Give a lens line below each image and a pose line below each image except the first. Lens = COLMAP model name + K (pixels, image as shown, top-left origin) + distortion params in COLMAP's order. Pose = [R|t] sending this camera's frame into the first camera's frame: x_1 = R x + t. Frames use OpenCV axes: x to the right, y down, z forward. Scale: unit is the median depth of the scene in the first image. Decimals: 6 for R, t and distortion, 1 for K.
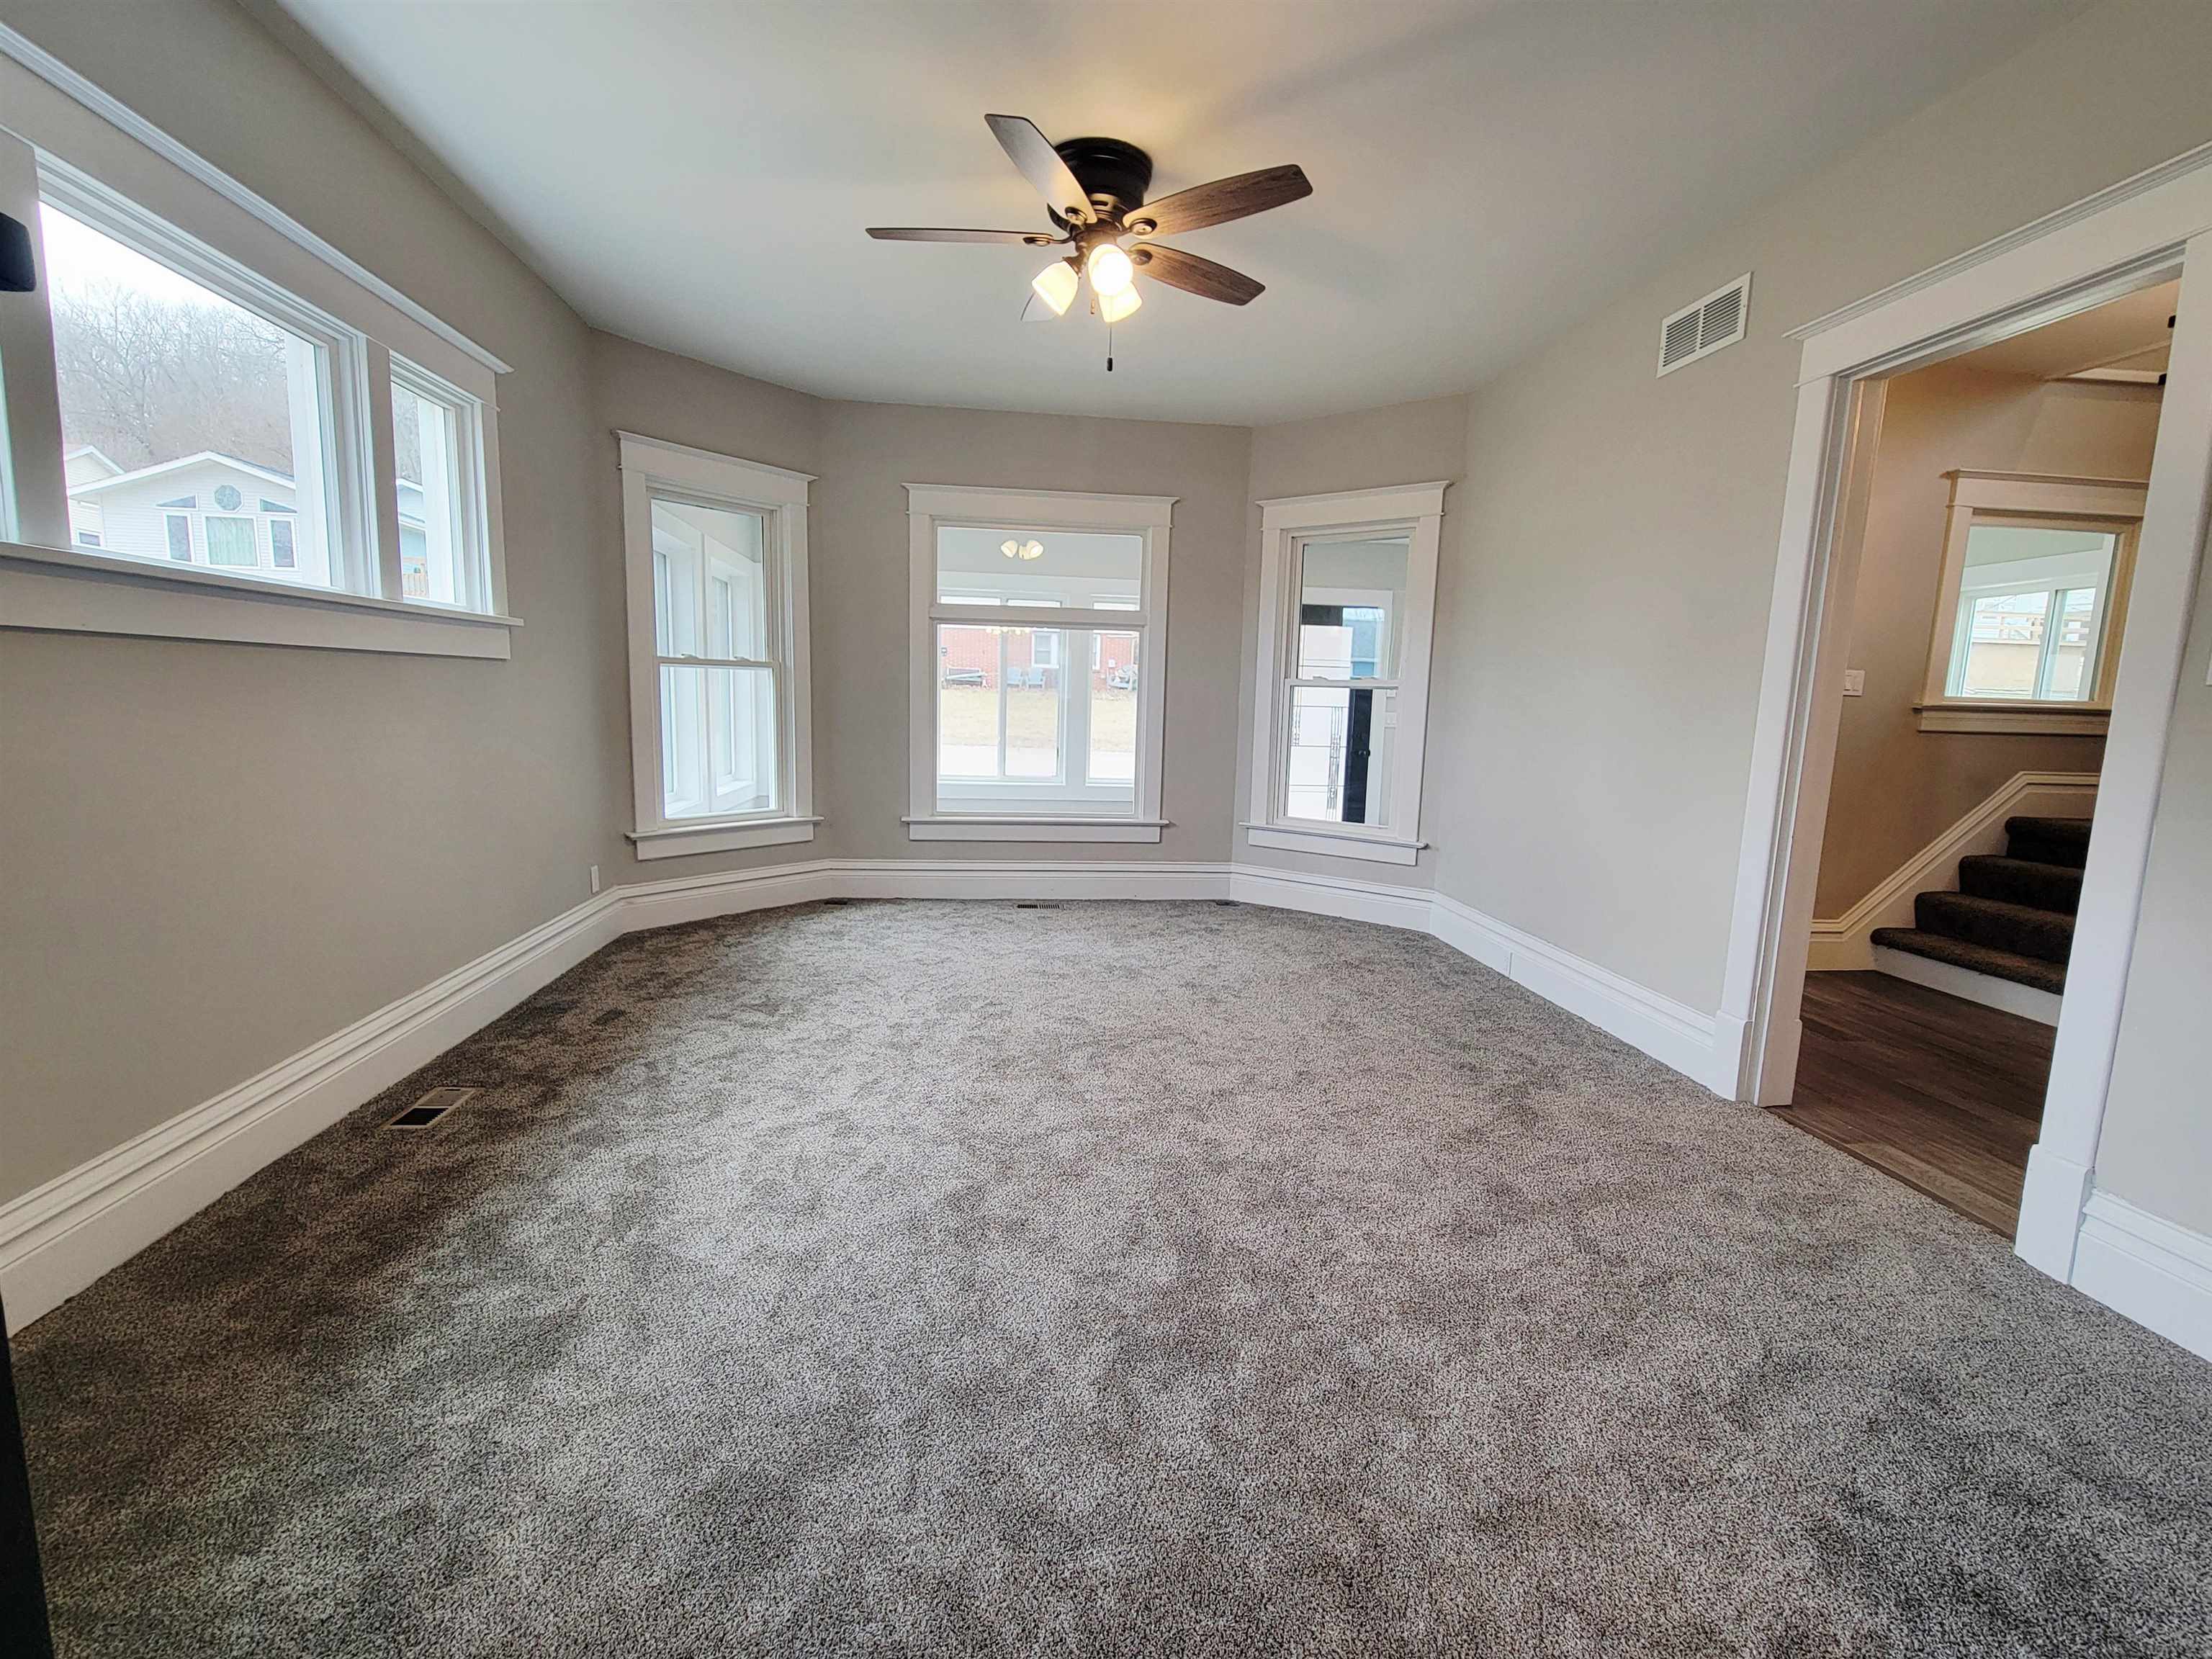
lens RADIAL K [[906.7, 0, 1097.7], [0, 906.7, 829.3], [0, 0, 1]] dist [0.003258, -0.001111]
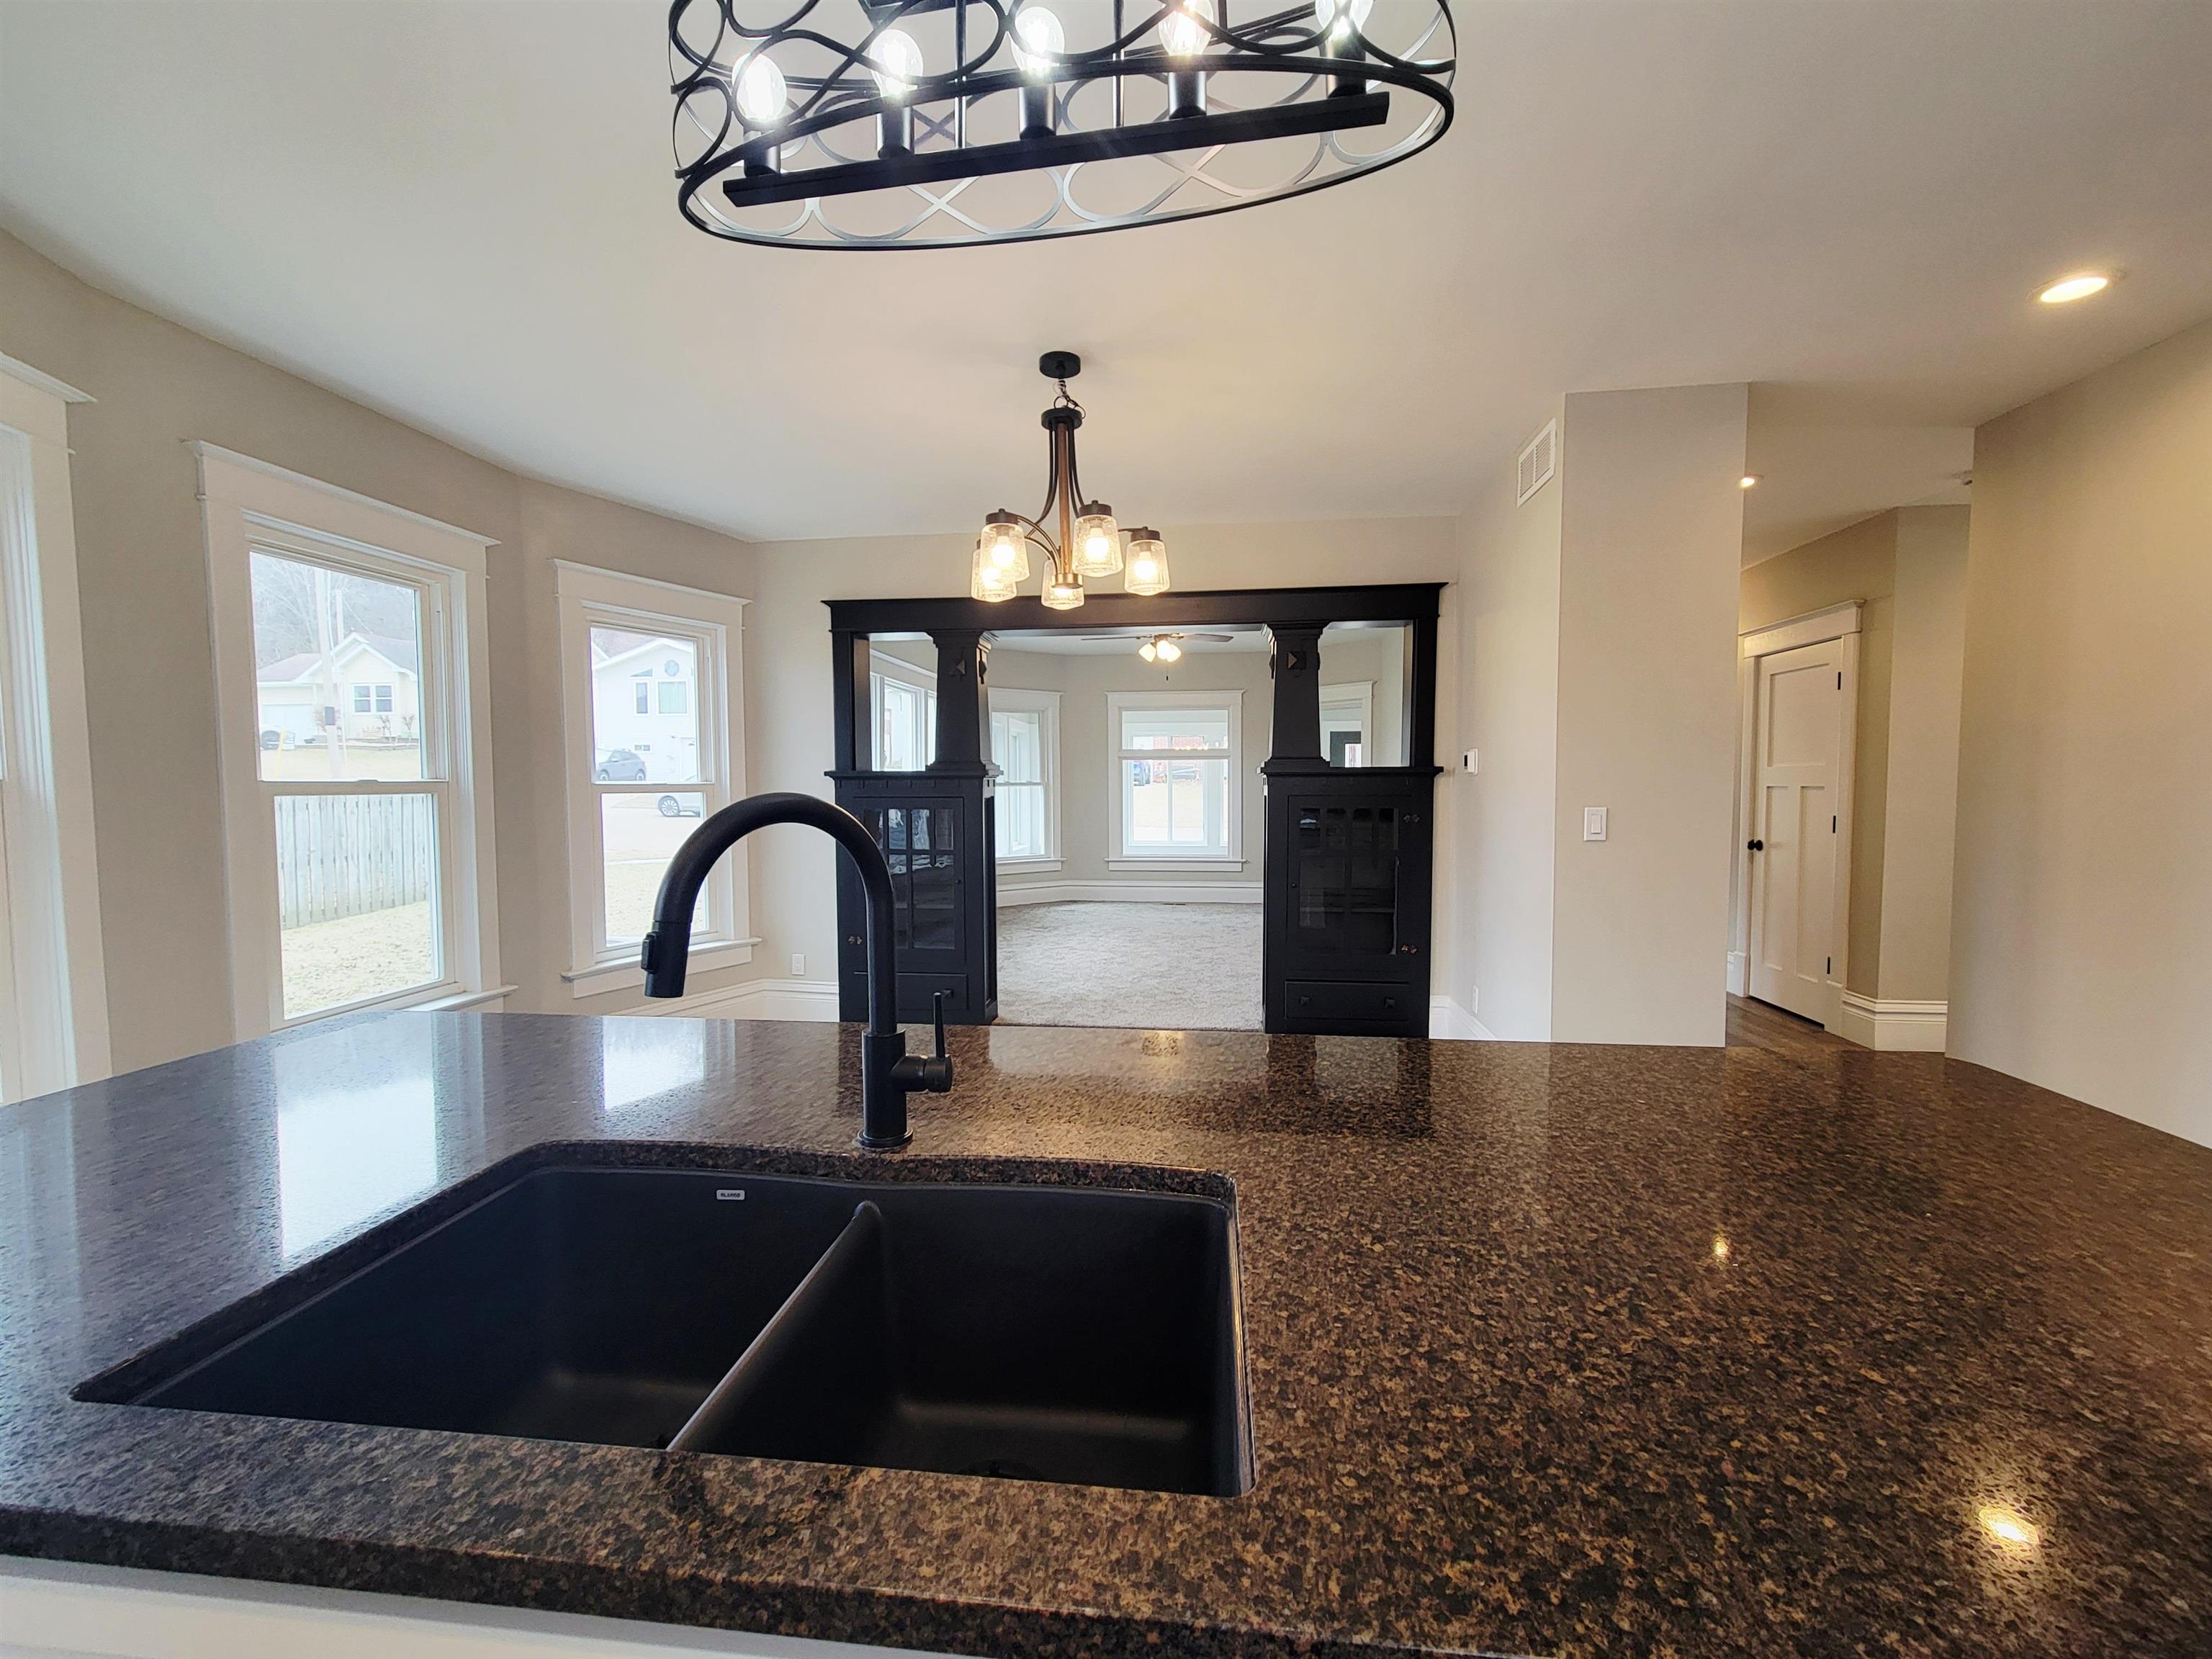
lens RADIAL K [[906.7, 0, 1111.7], [0, 906.7, 832.6], [0, 0, 1]] dist [0.003258, -0.001111]
pose [[0.970229, -0.020723, -0.241302, 0.266068], [-0.001608, 0.995760, -0.091979, 0.109001], [0.242185, 0.089628, 0.966081, -0.872745]]
